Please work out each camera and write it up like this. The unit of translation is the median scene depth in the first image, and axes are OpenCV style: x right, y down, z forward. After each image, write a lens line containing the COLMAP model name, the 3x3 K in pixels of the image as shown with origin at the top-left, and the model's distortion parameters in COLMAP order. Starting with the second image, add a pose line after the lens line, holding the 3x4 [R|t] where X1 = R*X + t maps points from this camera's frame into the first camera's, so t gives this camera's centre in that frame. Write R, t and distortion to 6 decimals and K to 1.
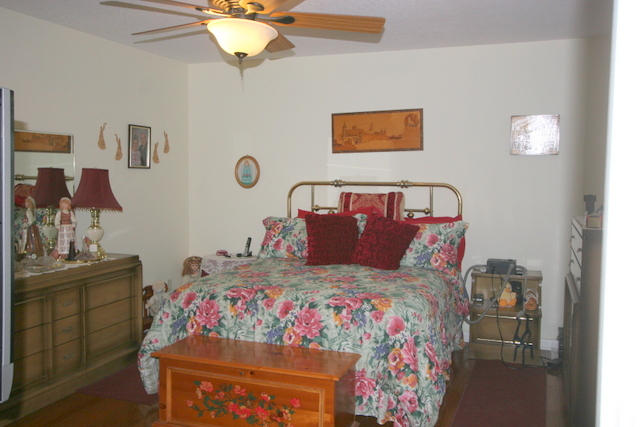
lens RADIAL K [[623.8, 0, 316.4], [0, 623.8, 215.9], [0, 0, 1]] dist [0.000050, 0.000000]
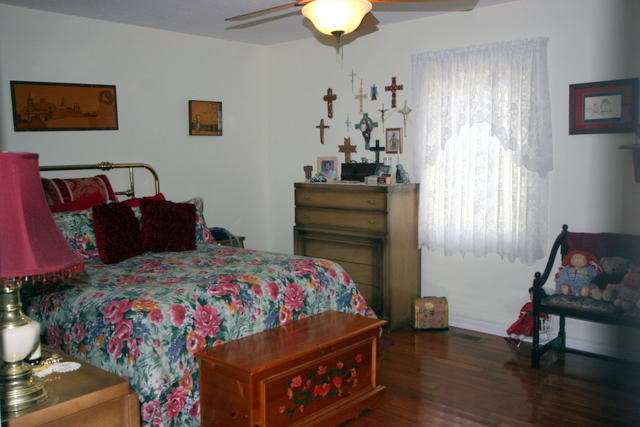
lens RADIAL K [[623.8, 0, 317.1], [0, 623.8, 210.3], [0, 0, 1]] dist [0.000050, 0.000000]
pose [[0.342174, -0.102786, 0.933998, -0.625461], [0.084507, 0.993337, 0.078357, -0.032275], [-0.935829, 0.052118, 0.348581, 0.391493]]
